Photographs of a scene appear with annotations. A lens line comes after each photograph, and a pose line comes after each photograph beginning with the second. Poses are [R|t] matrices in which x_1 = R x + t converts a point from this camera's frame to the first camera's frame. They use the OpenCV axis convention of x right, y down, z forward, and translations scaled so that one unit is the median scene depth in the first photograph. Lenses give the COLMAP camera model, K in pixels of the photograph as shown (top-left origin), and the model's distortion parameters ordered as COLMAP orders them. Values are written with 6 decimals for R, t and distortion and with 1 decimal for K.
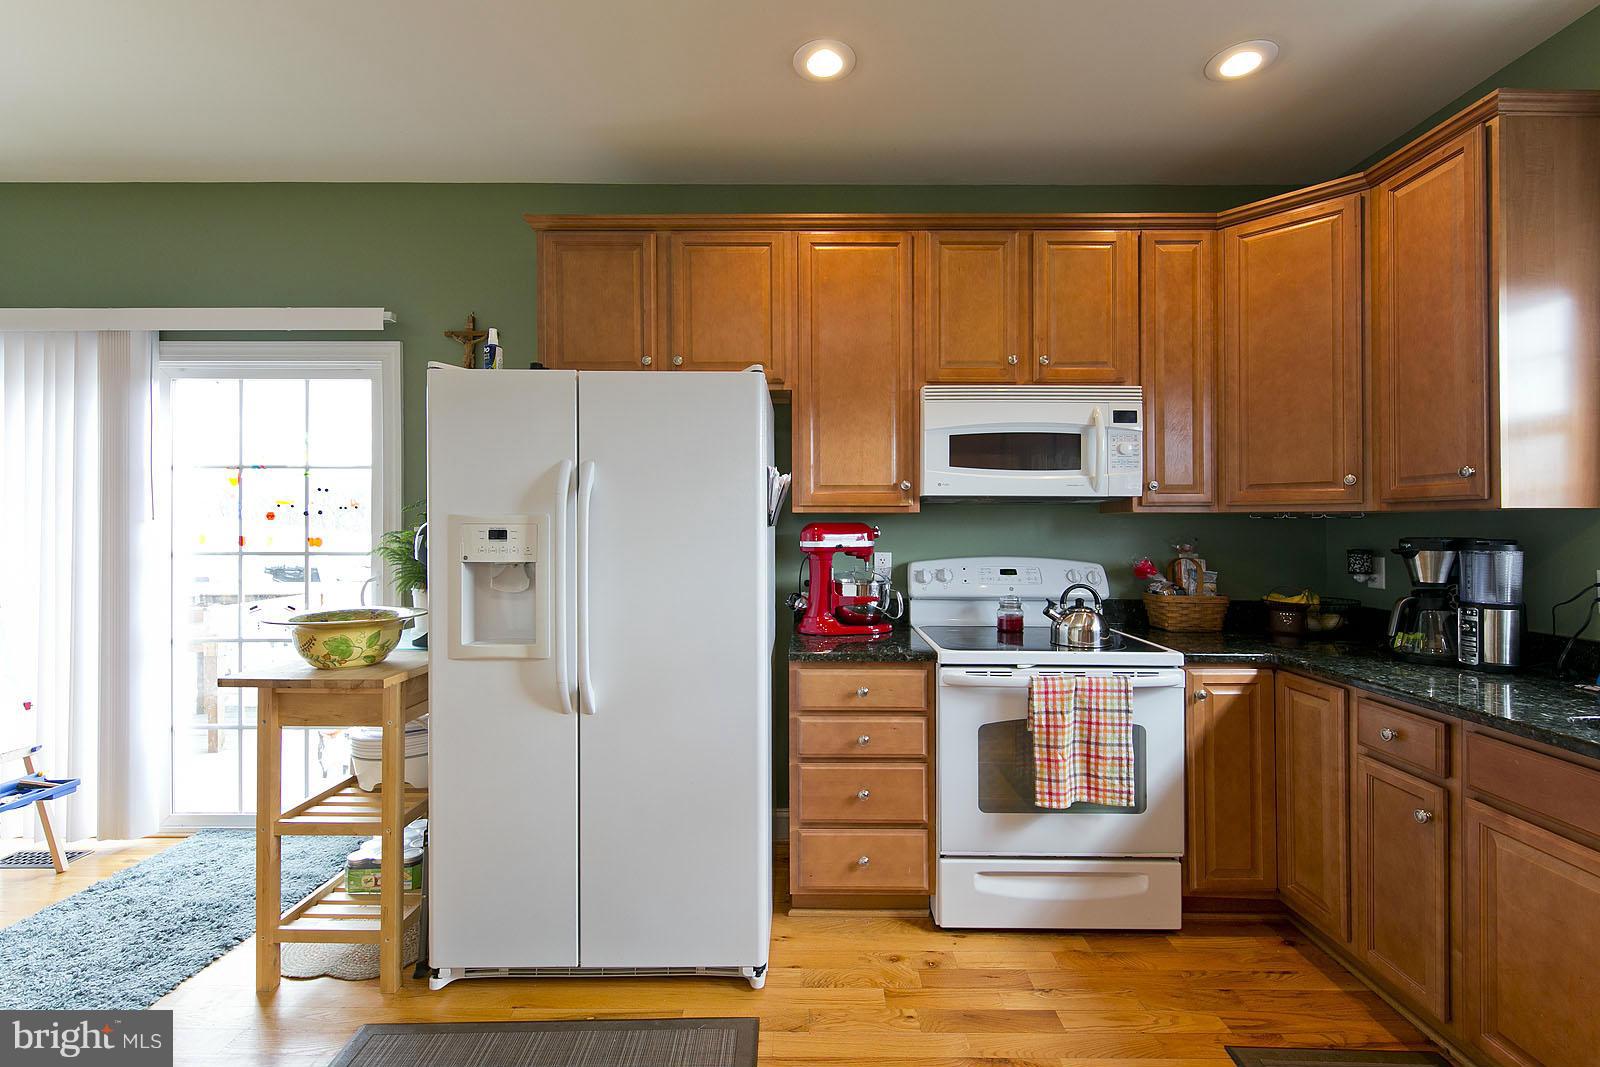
lens RADIAL K [[699.4, 0, 807.1], [0, 699.4, 513.6], [0, 0, 1]] dist [0.010632, -0.004792]
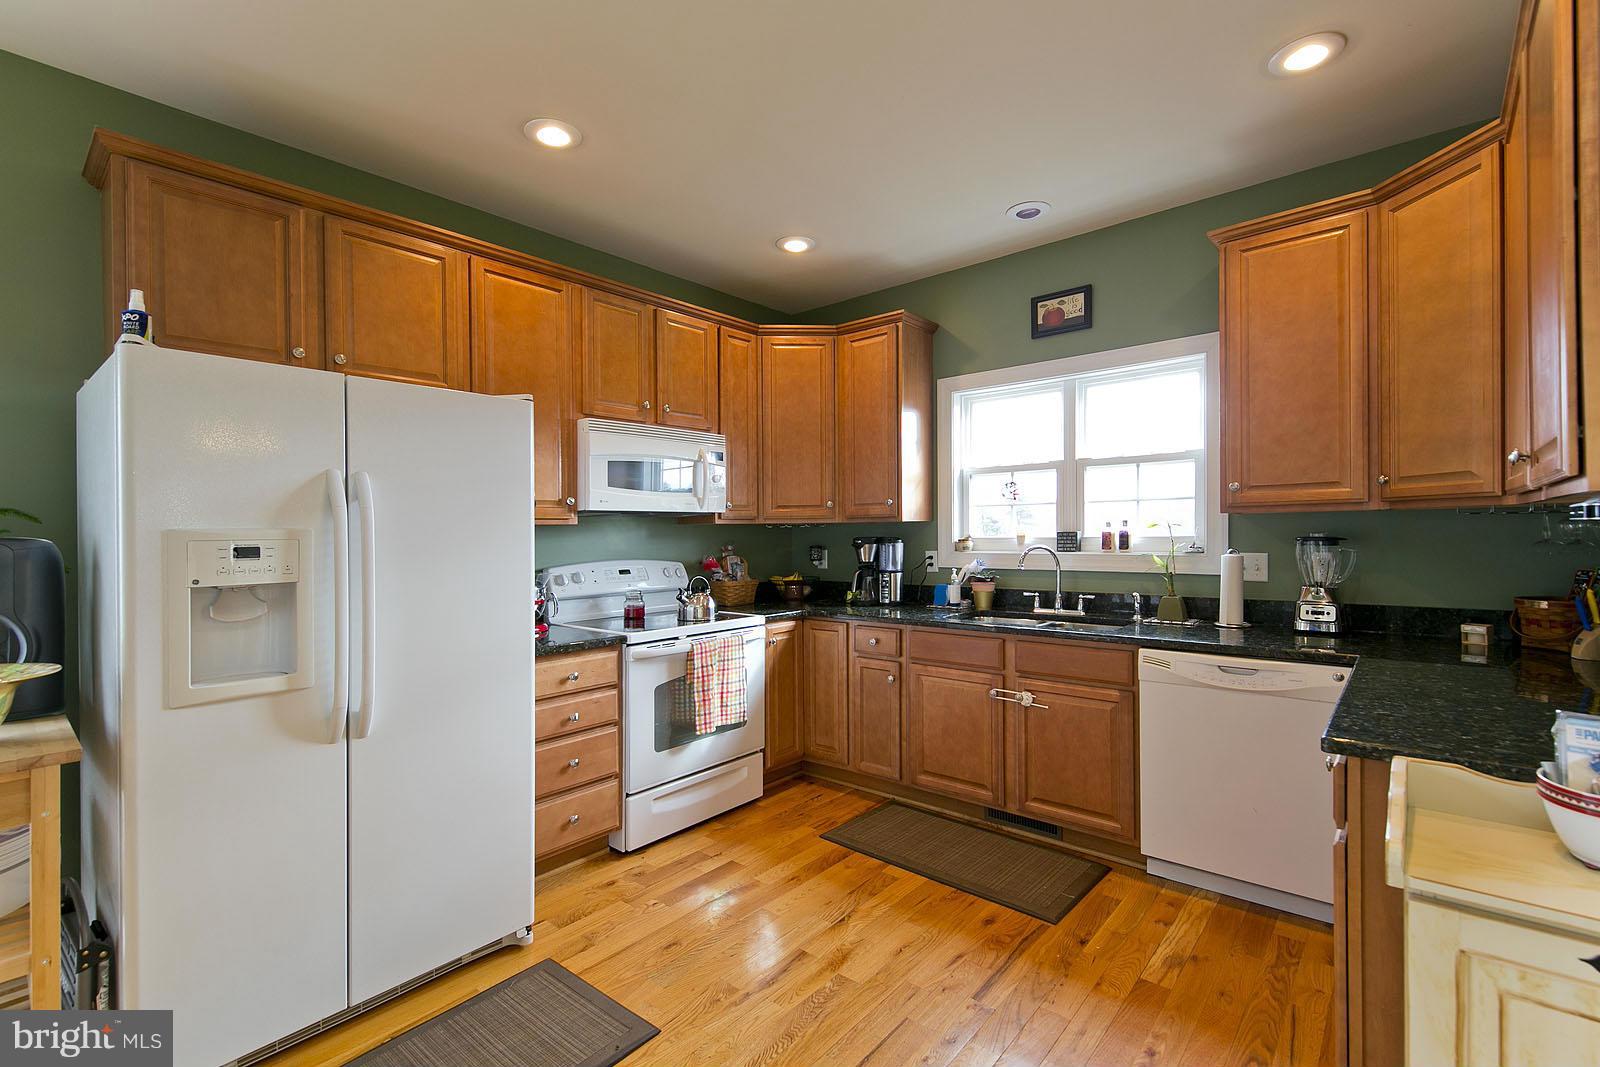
lens RADIAL K [[703.8, 0, 802.7], [0, 703.8, 530.9], [0, 0, 1]] dist [0.007466, -0.000428]
pose [[0.655861, -0.010729, 0.754806, -0.569627], [0.003396, 0.999931, 0.011263, -0.003049], [-0.754874, -0.004824, 0.655852, -0.071457]]
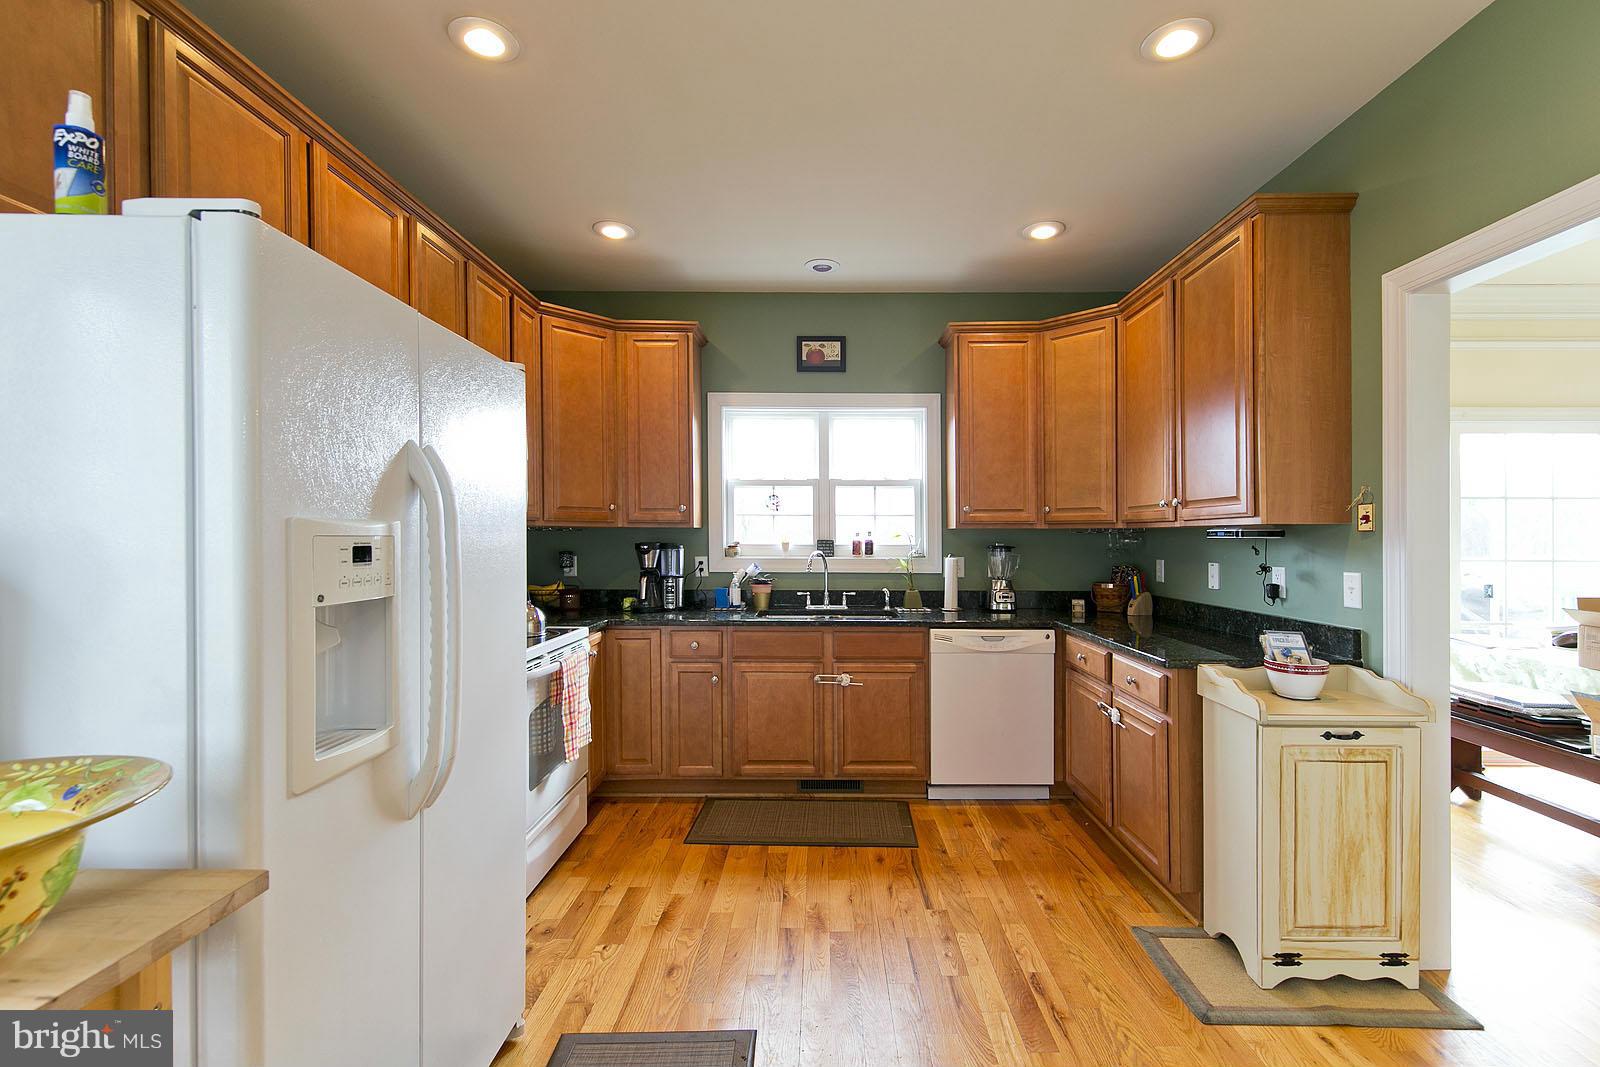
lens RADIAL K [[748.2, 0, 800.0], [0, 748.2, 533.5], [0, 0, 1]] dist [0.017312, -0.000035]
pose [[-0.008989, 0.001512, 0.999958, -0.971543], [-0.019694, 0.999805, -0.001689, 0.006363], [-0.999766, -0.019708, -0.008958, 0.595248]]
